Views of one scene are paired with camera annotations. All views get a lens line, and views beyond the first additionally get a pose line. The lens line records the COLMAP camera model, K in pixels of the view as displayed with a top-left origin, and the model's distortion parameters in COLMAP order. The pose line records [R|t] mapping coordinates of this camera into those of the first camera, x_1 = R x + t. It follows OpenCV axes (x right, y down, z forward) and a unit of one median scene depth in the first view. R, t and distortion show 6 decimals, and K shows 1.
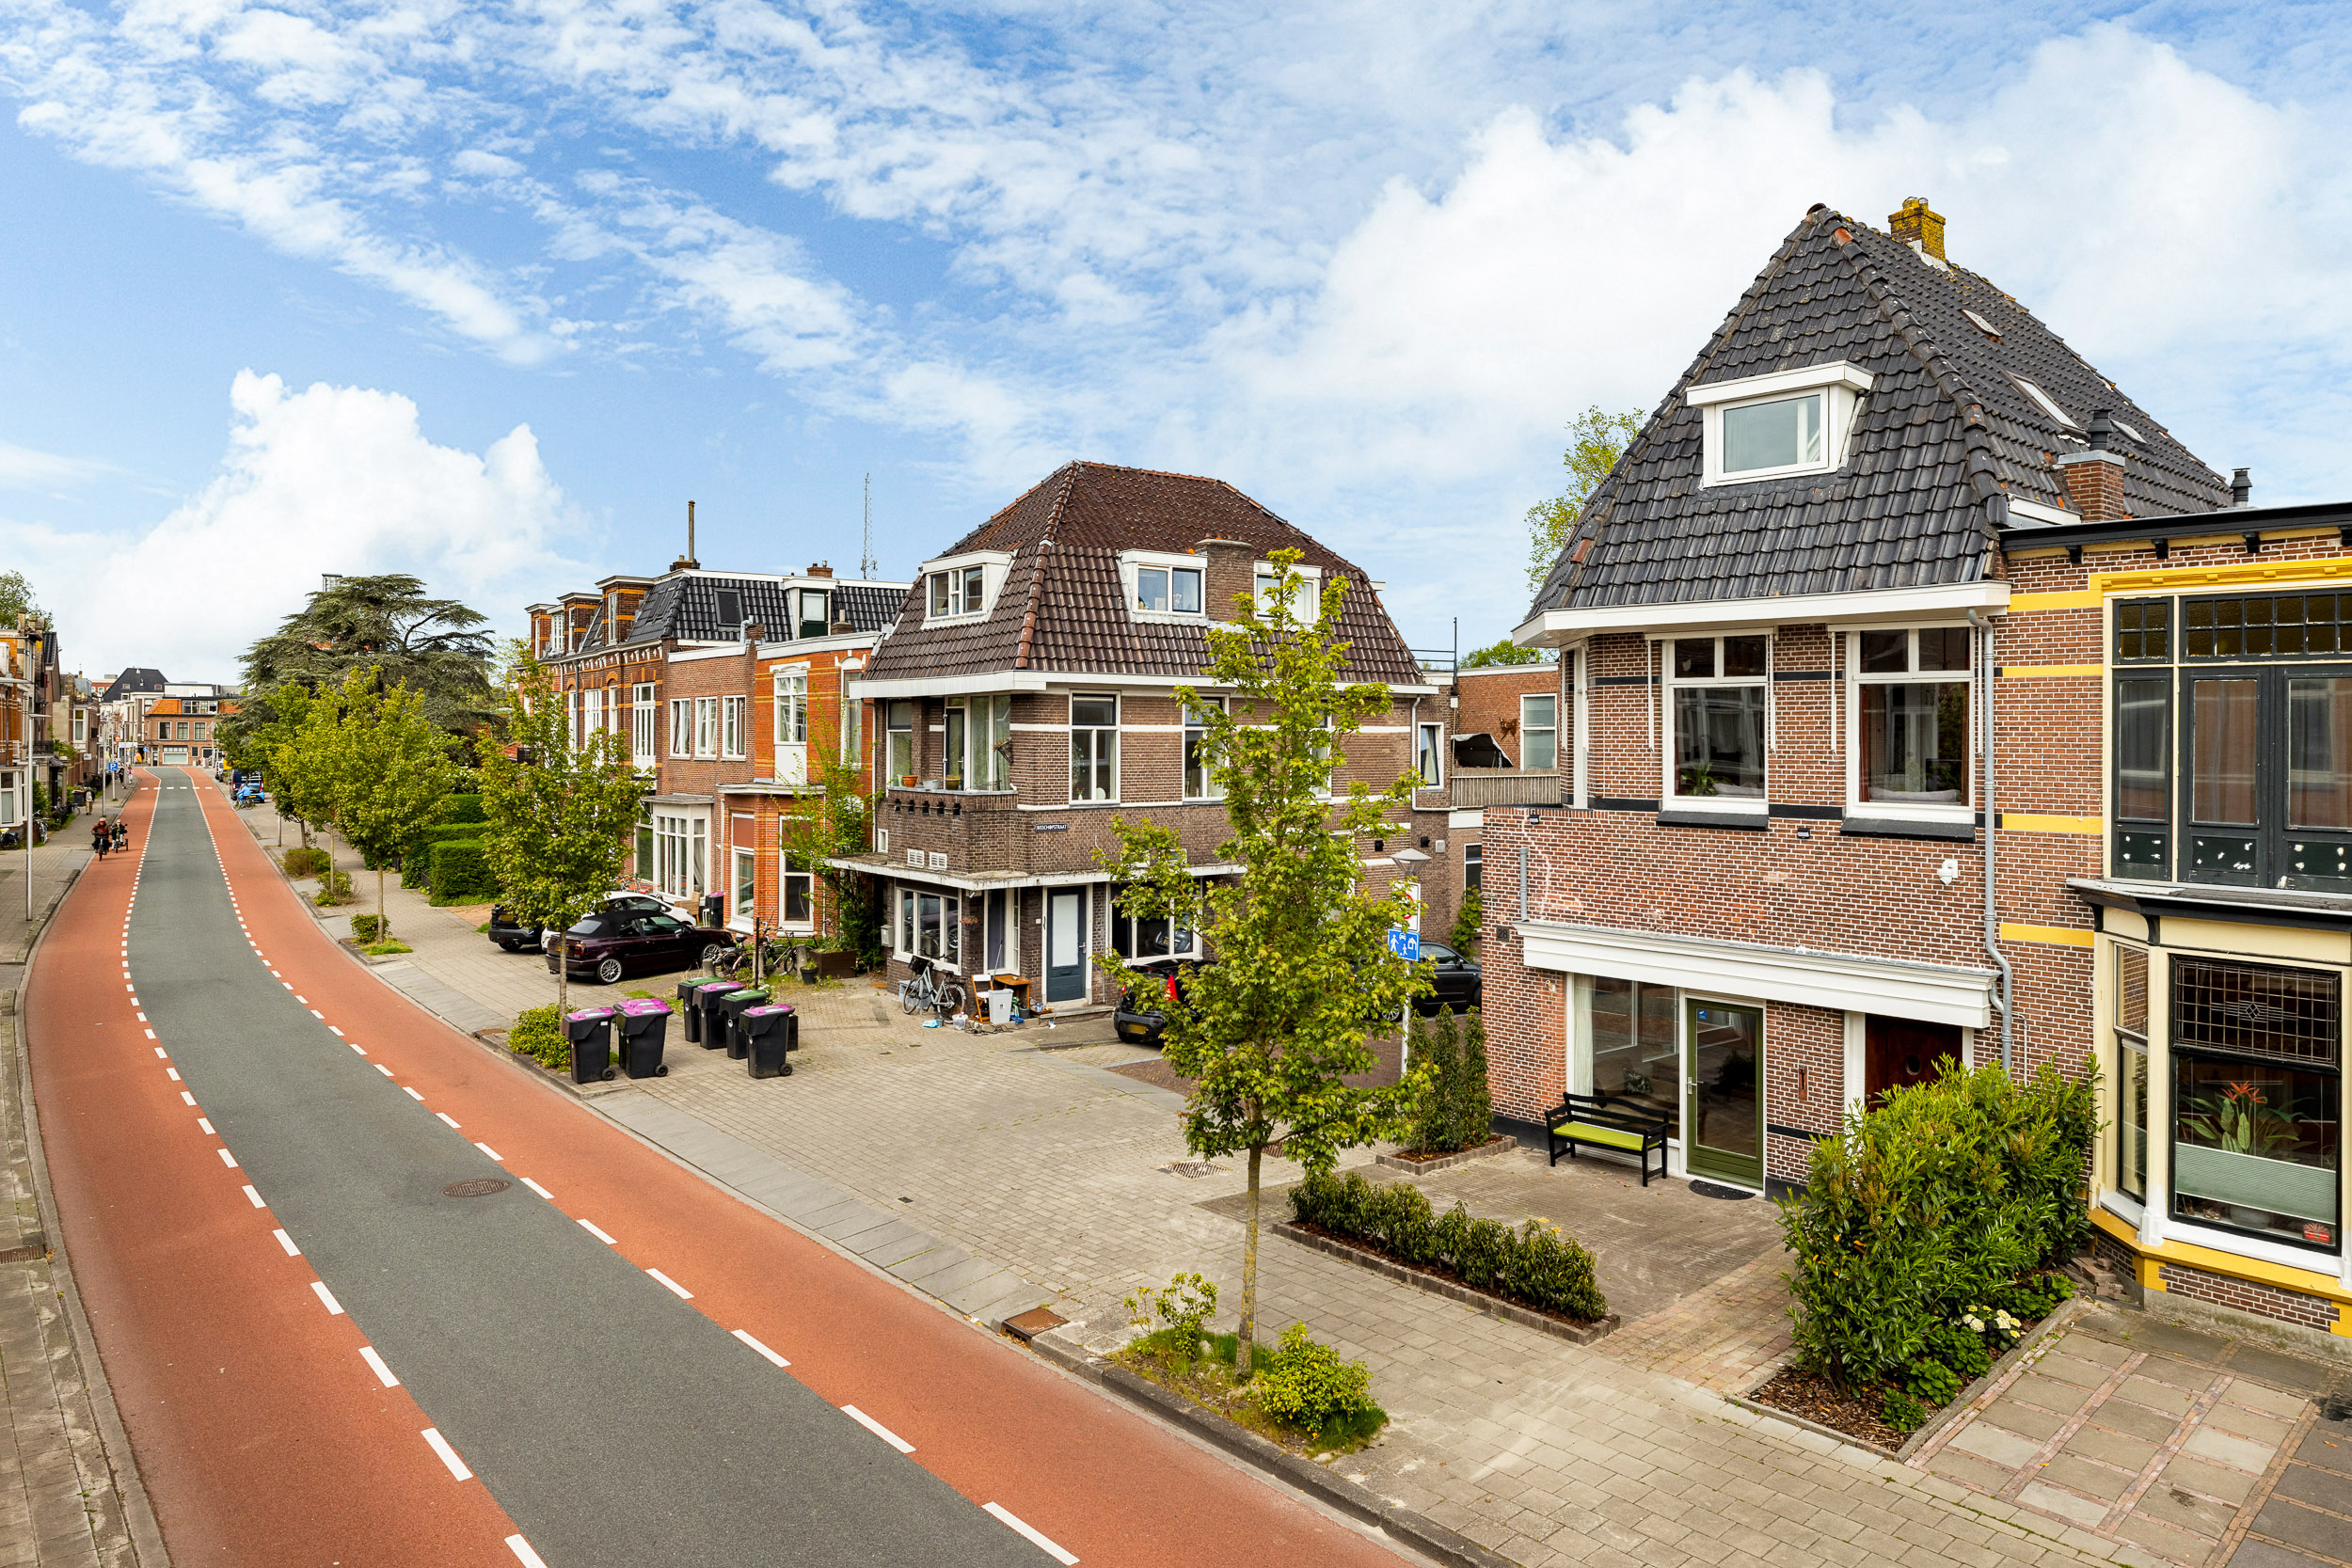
lens RADIAL K [[1490.6, 0, 1152.2], [0, 1490.6, 726.1], [0, 0, 1]] dist [0.001580, -0.000294]
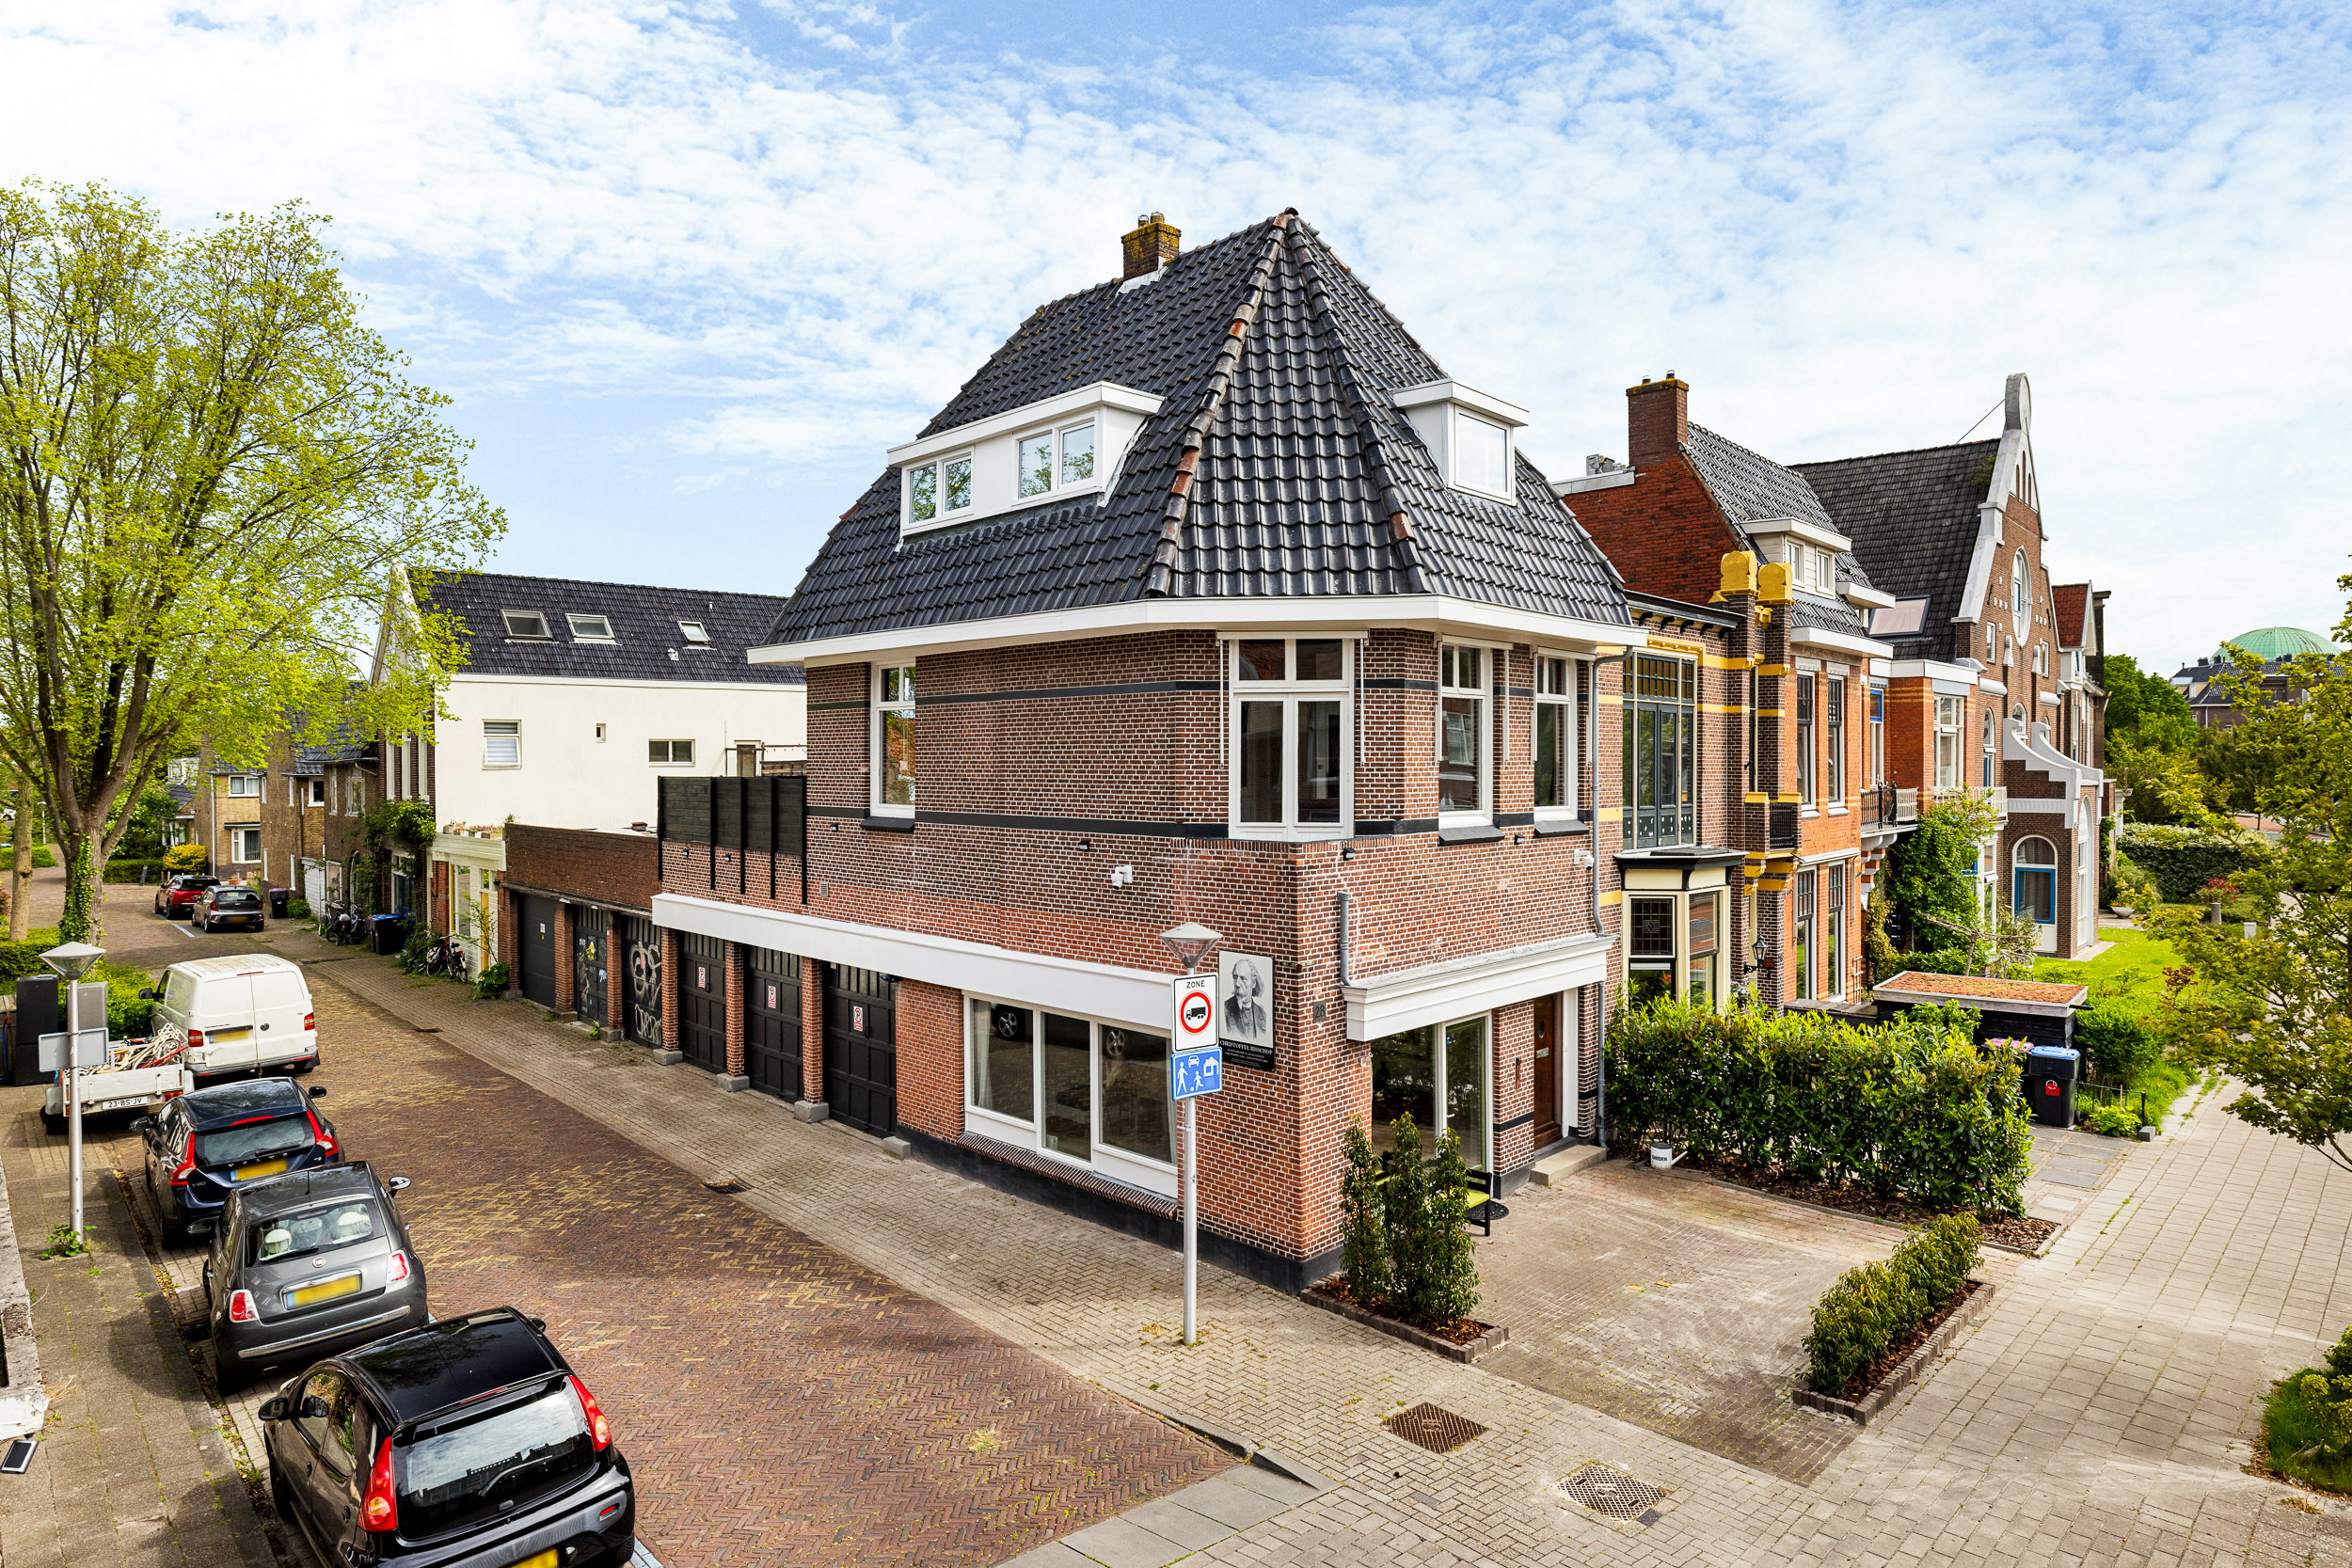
lens RADIAL K [[1419.4, 0, 1174.0], [0, 1419.4, 767.5], [0, 0, 1]] dist [0.001538, 0.000637]
pose [[-0.097571, -0.006474, 0.995208, -0.550324], [-0.000704, 0.999979, 0.006436, 0.013989], [-0.995228, -0.000072, -0.097574, 1.343953]]
